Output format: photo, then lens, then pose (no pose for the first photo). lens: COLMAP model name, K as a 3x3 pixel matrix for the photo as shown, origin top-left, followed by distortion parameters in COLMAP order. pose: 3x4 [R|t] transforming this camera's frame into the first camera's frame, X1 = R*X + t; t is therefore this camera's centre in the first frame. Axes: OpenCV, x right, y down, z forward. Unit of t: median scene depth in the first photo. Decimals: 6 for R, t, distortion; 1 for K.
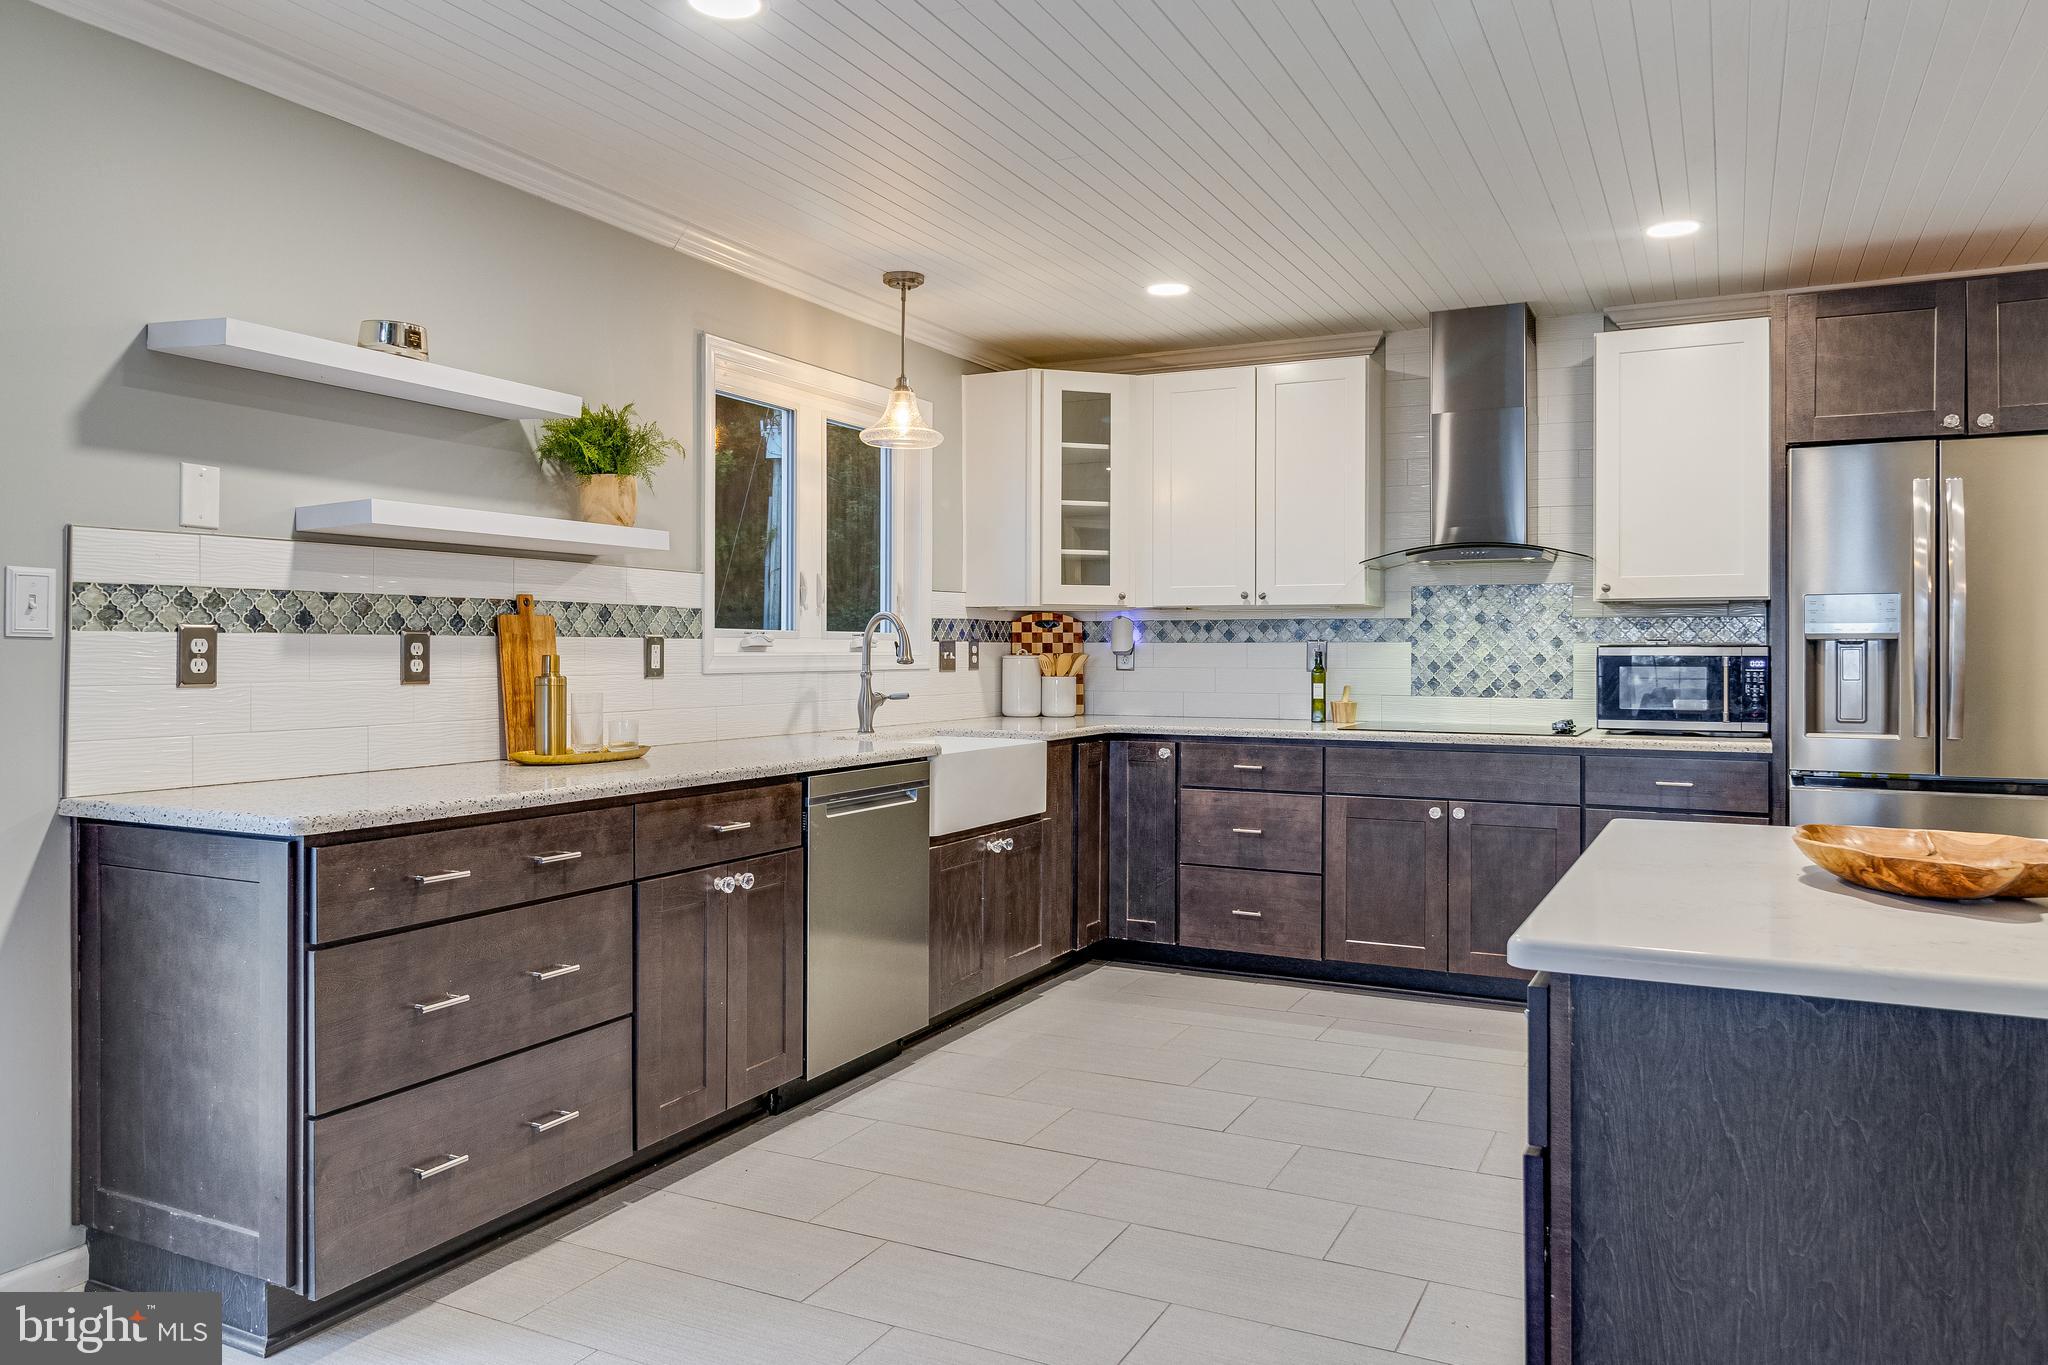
lens RADIAL K [[1409.7, 0, 1021.2], [0, 1409.7, 657.3], [0, 0, 1]] dist [0.001285, -0.002442]
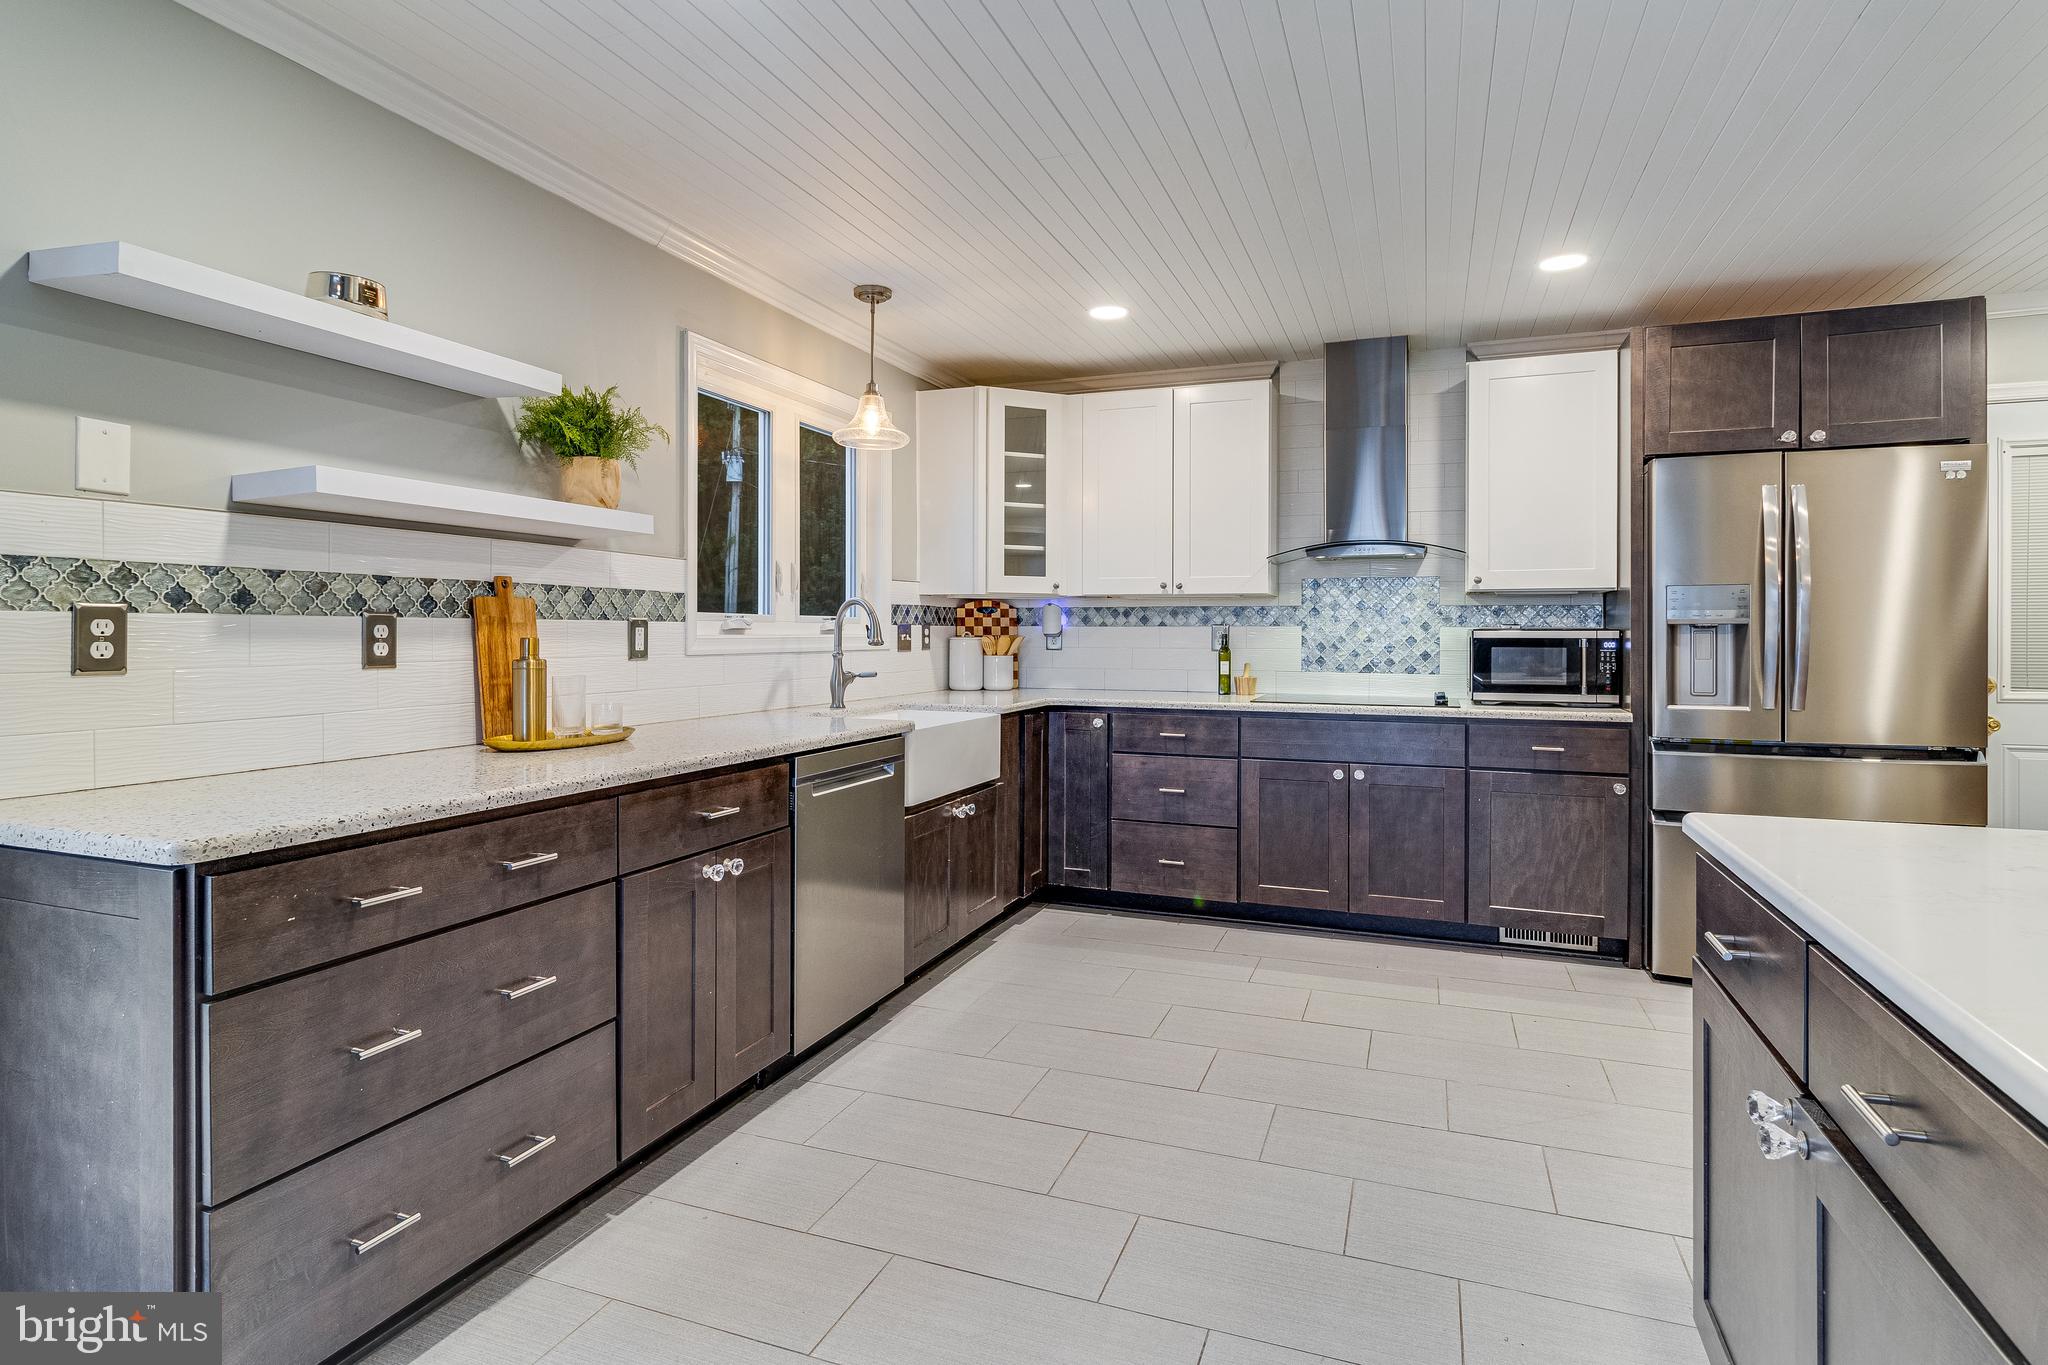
lens RADIAL K [[1048.5, 0, 1026.8], [0, 1048.5, 642.1], [0, 0, 1]] dist [-0.000256, -0.000110]
pose [[0.994776, -0.000197, 0.102086, -0.045466], [-0.000238, 0.999991, 0.004249, -0.001204], [-0.102086, -0.004251, 0.994767, 0.169371]]
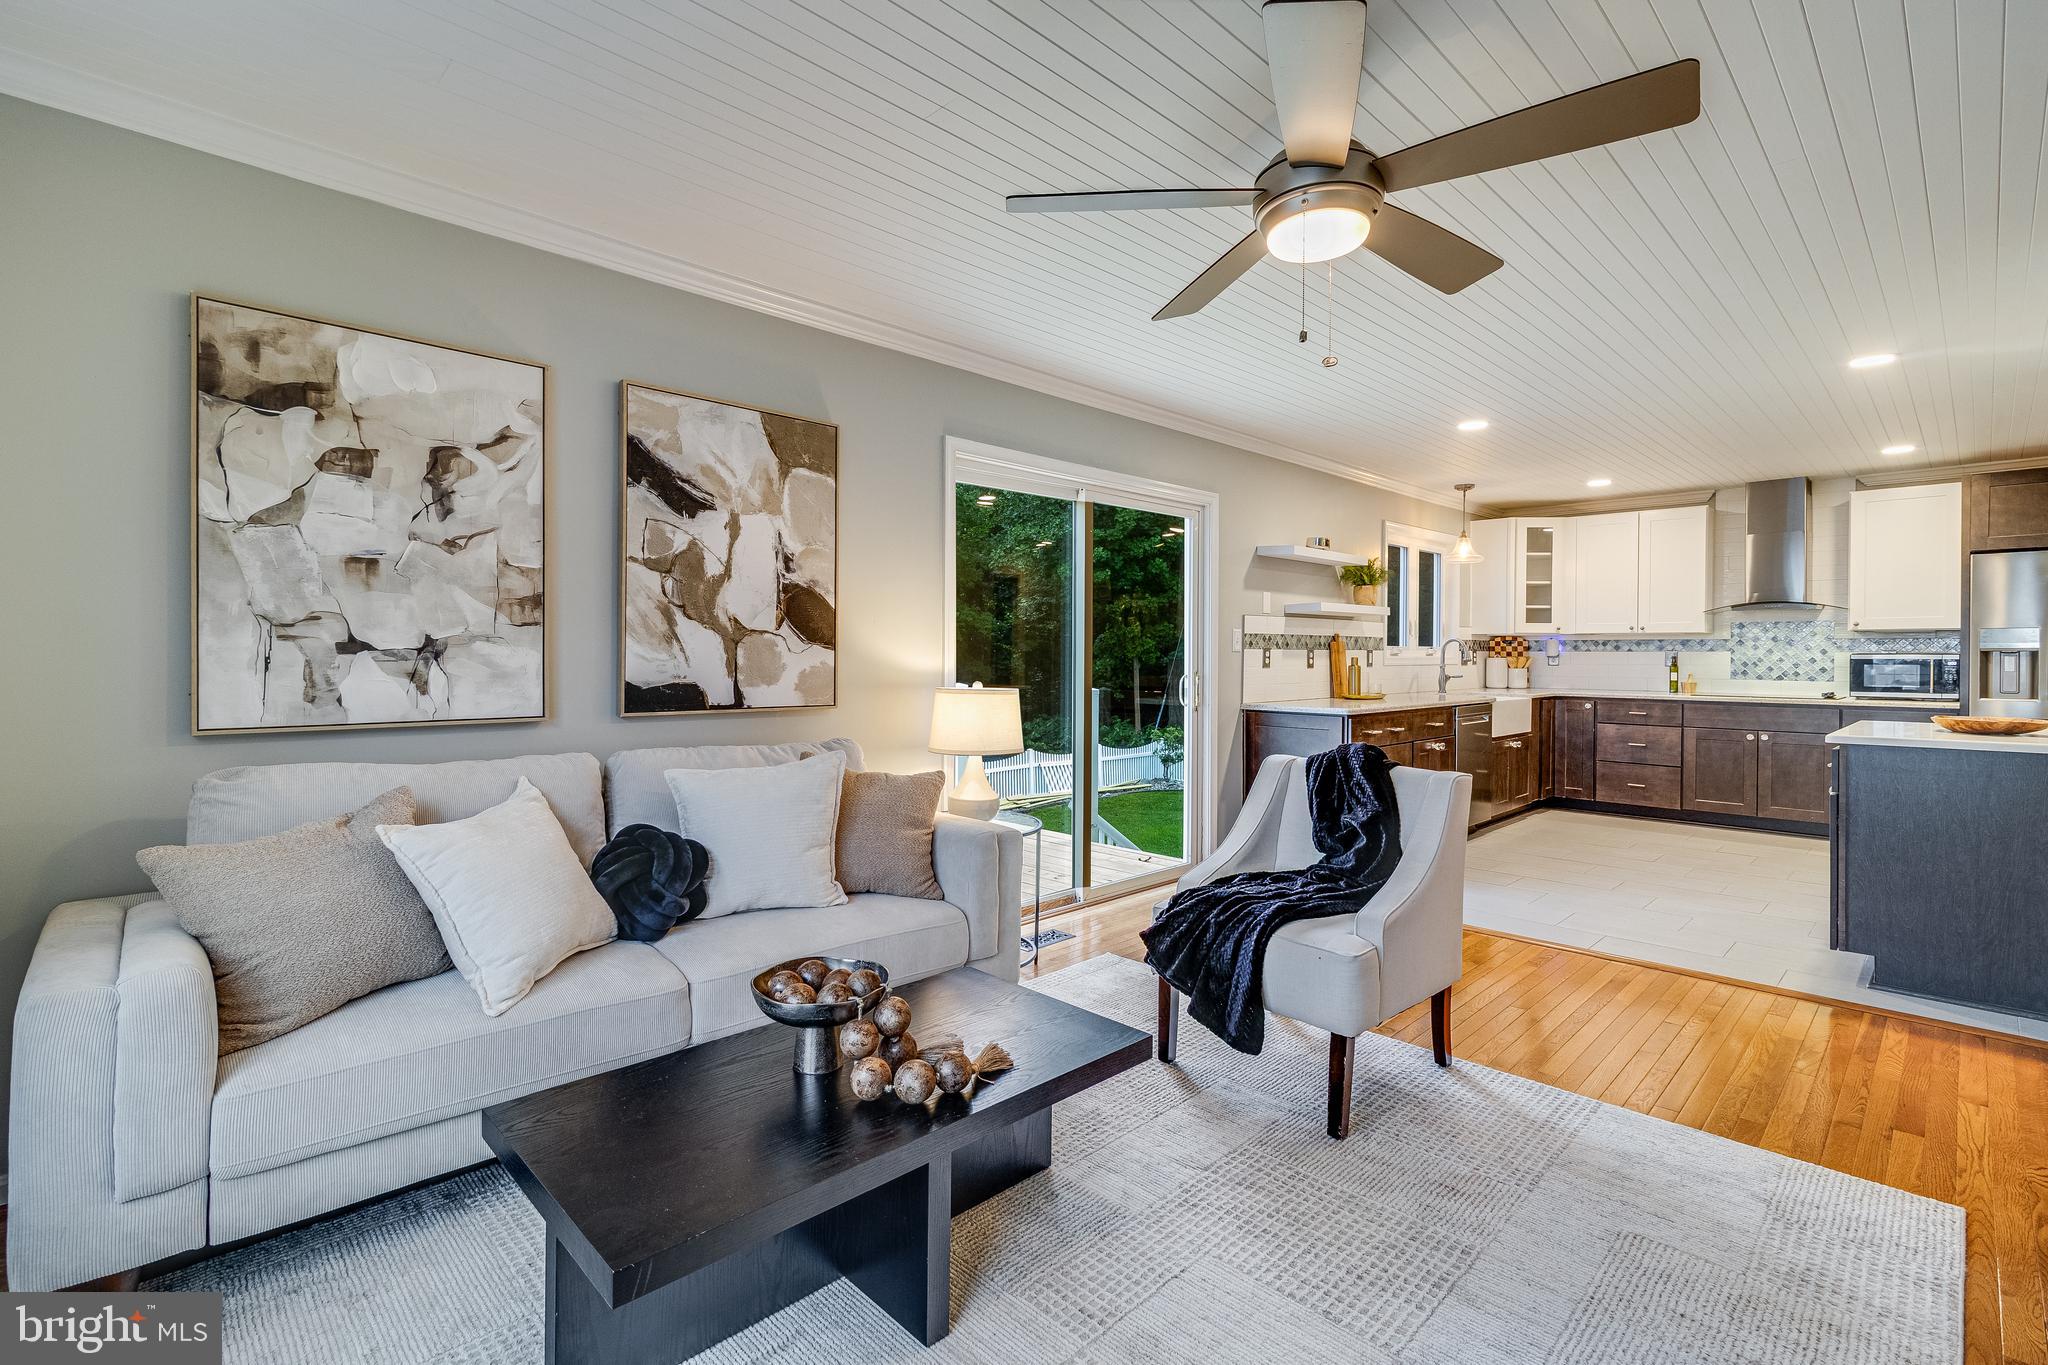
lens RADIAL K [[946.5, 0, 1022.1], [0, 946.5, 662.0], [0, 0, 1]] dist [-0.000636, 0.000876]
pose [[0.947066, 0.004506, -0.321009, -0.248594], [-0.003039, 0.999983, 0.005070, -0.000168], [0.321026, -0.003826, 0.947063, -0.590484]]
